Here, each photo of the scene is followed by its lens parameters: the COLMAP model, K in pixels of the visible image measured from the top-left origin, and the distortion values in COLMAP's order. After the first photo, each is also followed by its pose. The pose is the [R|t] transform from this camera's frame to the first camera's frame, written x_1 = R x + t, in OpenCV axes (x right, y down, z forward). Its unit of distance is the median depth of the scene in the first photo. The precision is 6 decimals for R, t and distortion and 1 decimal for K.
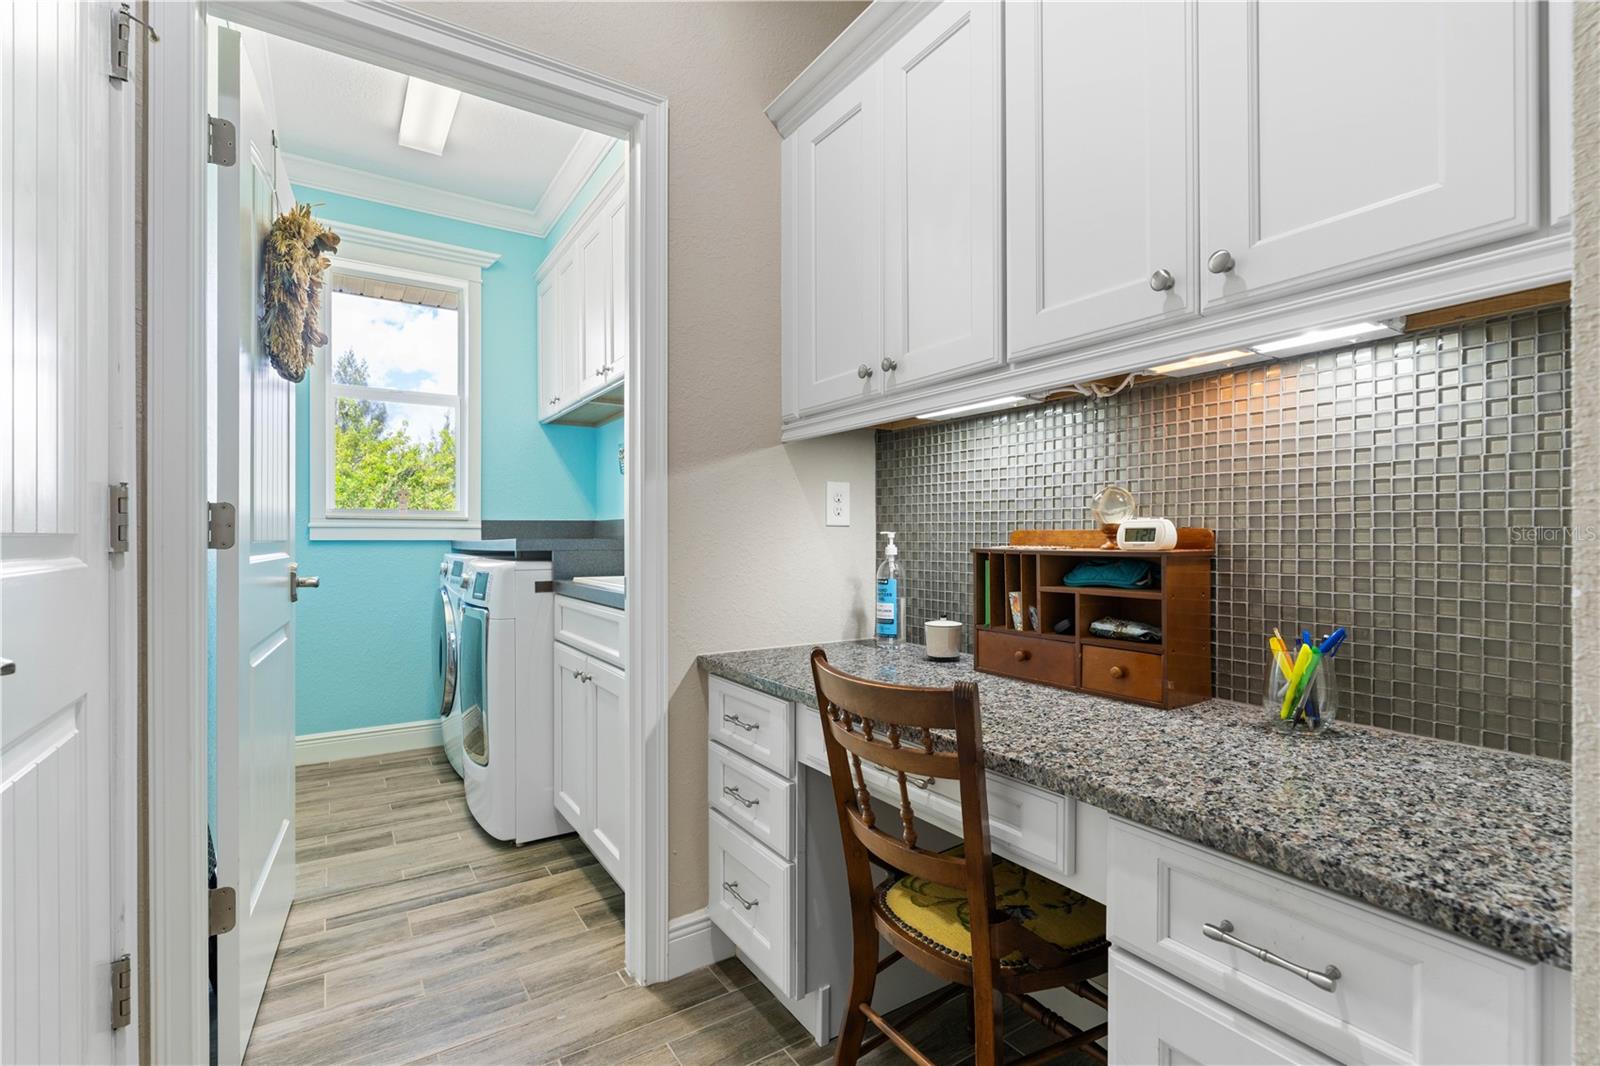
lens RADIAL K [[718.4, 0, 797.2], [0, 718.4, 536.2], [0, 0, 1]] dist [-0.004203, -0.000774]
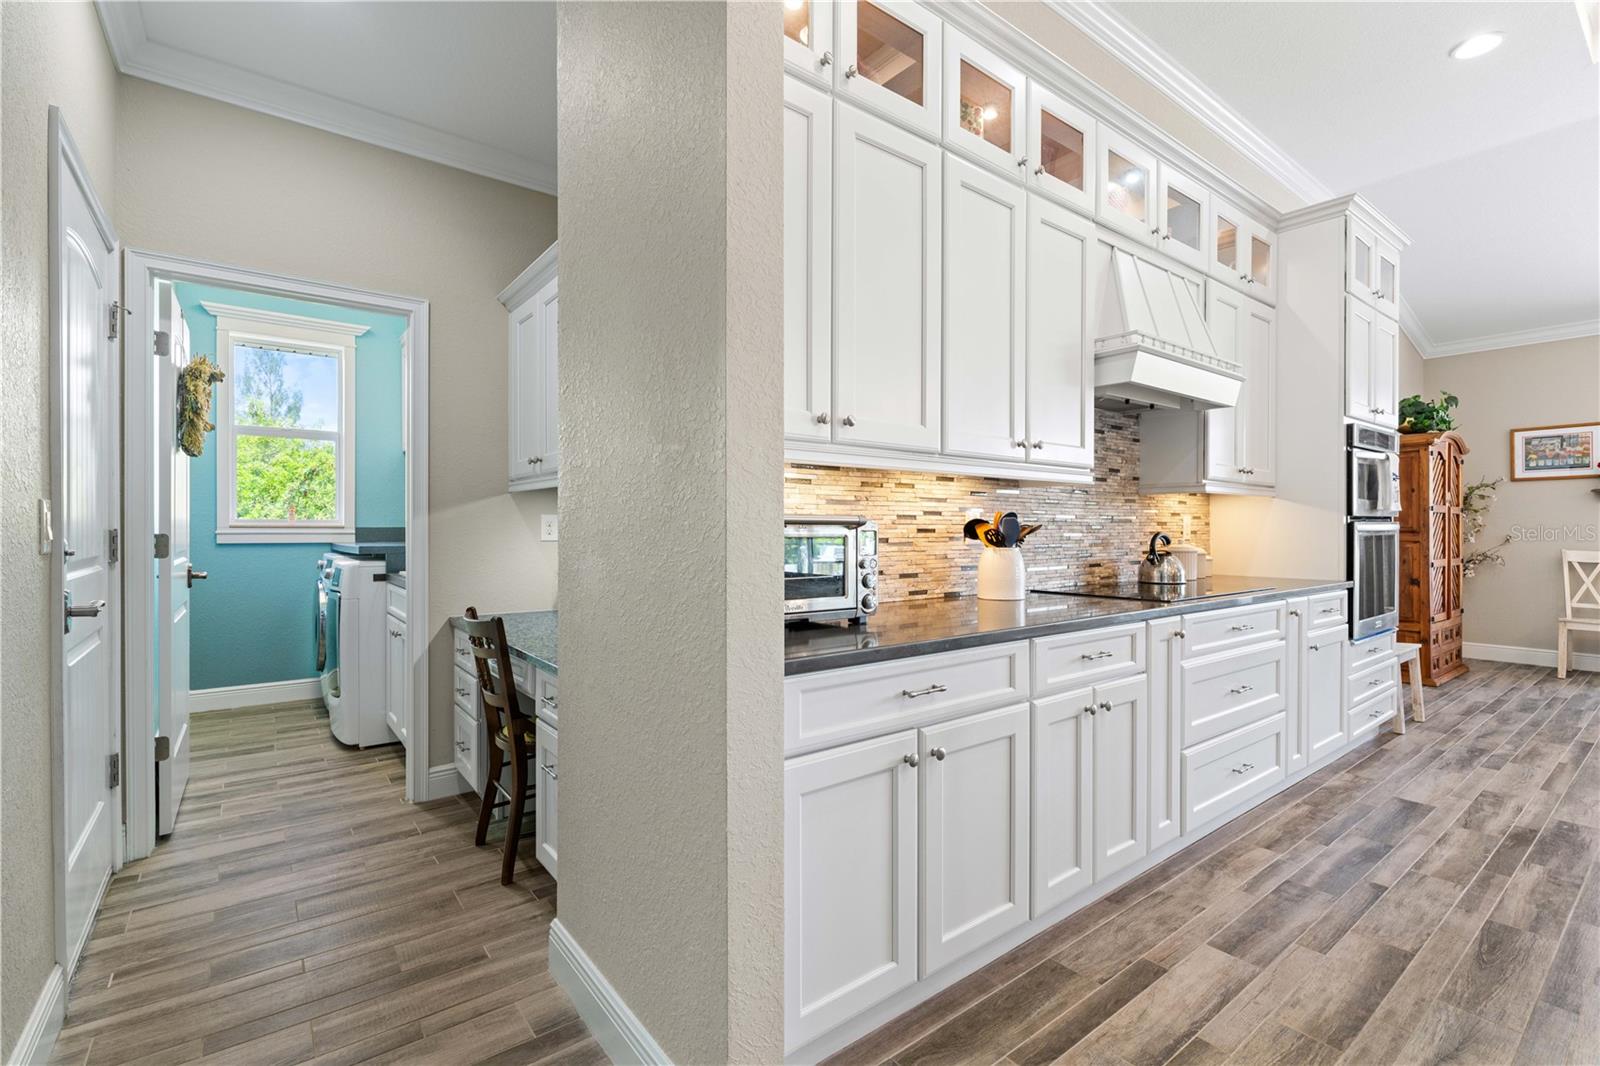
lens RADIAL K [[718.4, 0, 803.2], [0, 718.4, 529.5], [0, 0, 1]] dist [-0.004203, -0.000774]
pose [[0.996577, 0.003249, 0.082602, 0.534338], [-0.003610, 0.999985, 0.004215, -0.052467], [-0.082587, -0.004499, 0.996574, -0.749810]]
